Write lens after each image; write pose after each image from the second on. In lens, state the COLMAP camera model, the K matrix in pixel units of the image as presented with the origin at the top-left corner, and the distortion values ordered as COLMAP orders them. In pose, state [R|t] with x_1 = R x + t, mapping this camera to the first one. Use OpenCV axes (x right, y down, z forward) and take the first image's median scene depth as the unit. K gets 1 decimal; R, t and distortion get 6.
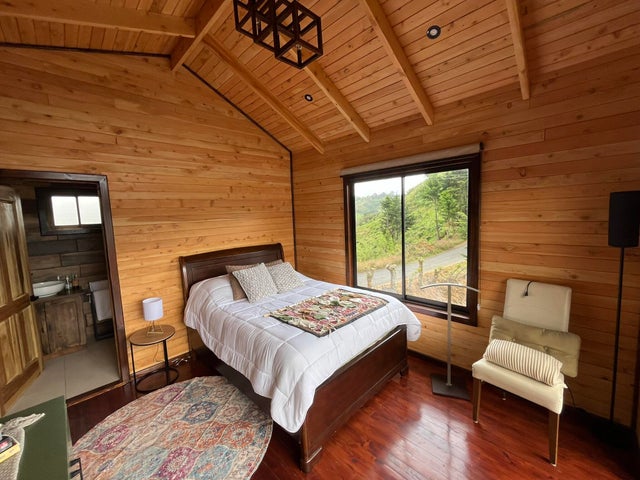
lens RADIAL K [[258.8, 0, 318.5], [0, 258.8, 238.4], [0, 0, 1]] dist [-0.001101, -0.000049]
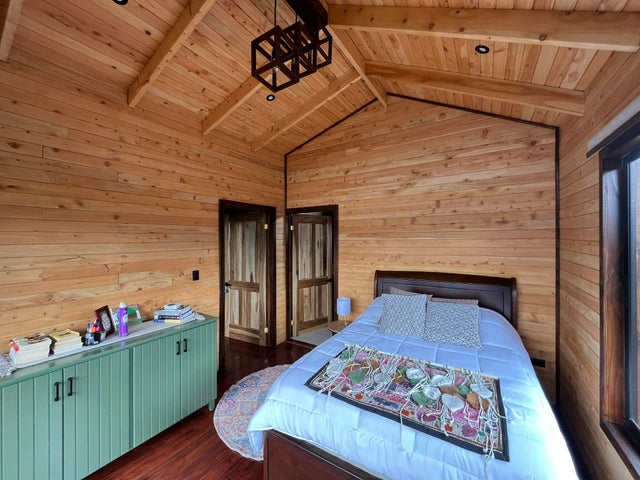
lens RADIAL K [[258.8, 0, 317.9], [0, 258.8, 239.3], [0, 0, 1]] dist [-0.001101, -0.000049]
pose [[0.213190, 0.041357, -0.976135, 0.492059], [-0.093363, 0.995394, 0.021783, -0.061863], [0.972540, 0.086491, 0.216069, 0.507330]]
